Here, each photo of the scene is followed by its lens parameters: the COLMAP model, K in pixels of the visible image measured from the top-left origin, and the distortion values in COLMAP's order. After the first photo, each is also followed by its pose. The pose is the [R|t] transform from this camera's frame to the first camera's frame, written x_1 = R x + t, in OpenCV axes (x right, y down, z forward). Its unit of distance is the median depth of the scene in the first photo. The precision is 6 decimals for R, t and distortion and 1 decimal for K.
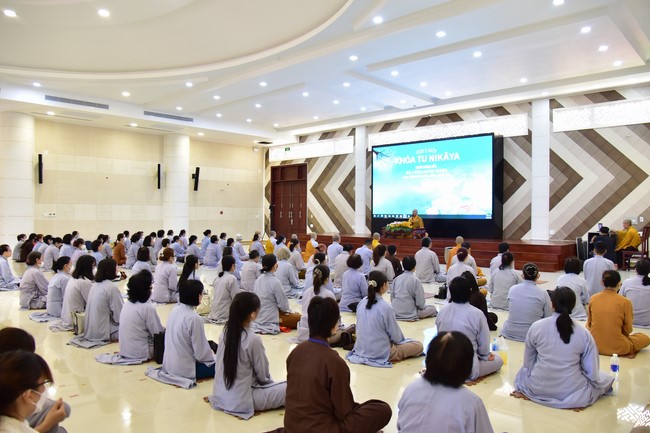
lens RADIAL K [[505.4, 0, 319.7], [0, 505.4, 214.3], [0, 0, 1]] dist [-0.089862, 0.033534]
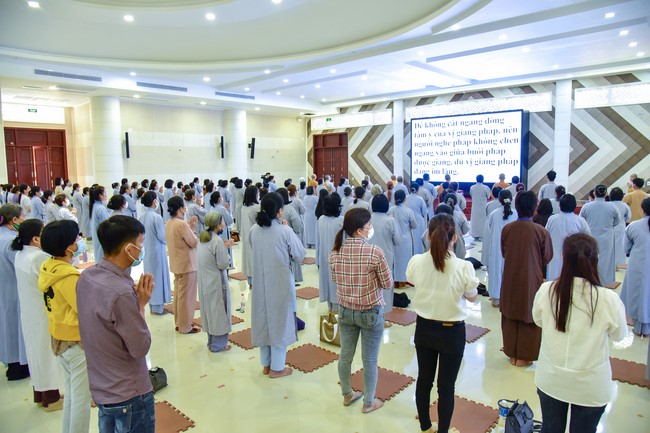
lens RADIAL K [[460.5, 0, 321.5], [0, 460.5, 219.1], [0, 0, 1]] dist [-0.096613, 0.052955]
pose [[0.999722, -0.020195, 0.012175, -0.128212], [0.018673, 0.993272, 0.114286, -0.032247], [-0.014401, -0.114027, 0.993373, -0.069629]]
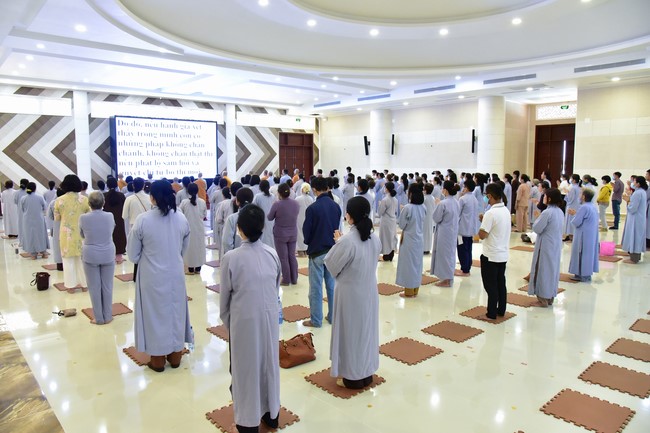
lens RADIAL K [[460.5, 0, 324.9], [0, 460.5, 217.4], [0, 0, 1]] dist [-0.096613, 0.052955]
pose [[0.054837, -0.118340, 0.991458, -0.942718], [-0.001386, 0.992942, 0.118594, -0.032917], [-0.998494, -0.007878, 0.054286, 0.522203]]
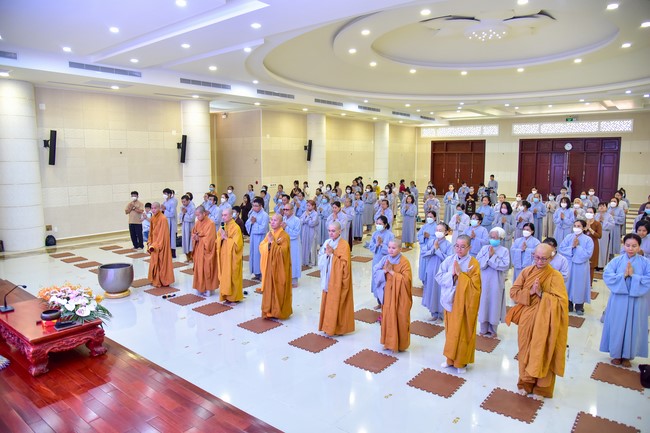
lens RADIAL K [[460.5, 0, 317.1], [0, 460.5, 214.8], [0, 0, 1]] dist [-0.096613, 0.052955]
pose [[-0.995634, 0.008296, -0.092974, 0.048391], [-0.002867, 0.992855, 0.119294, -0.066191], [0.093299, 0.119040, -0.988496, 1.212583]]
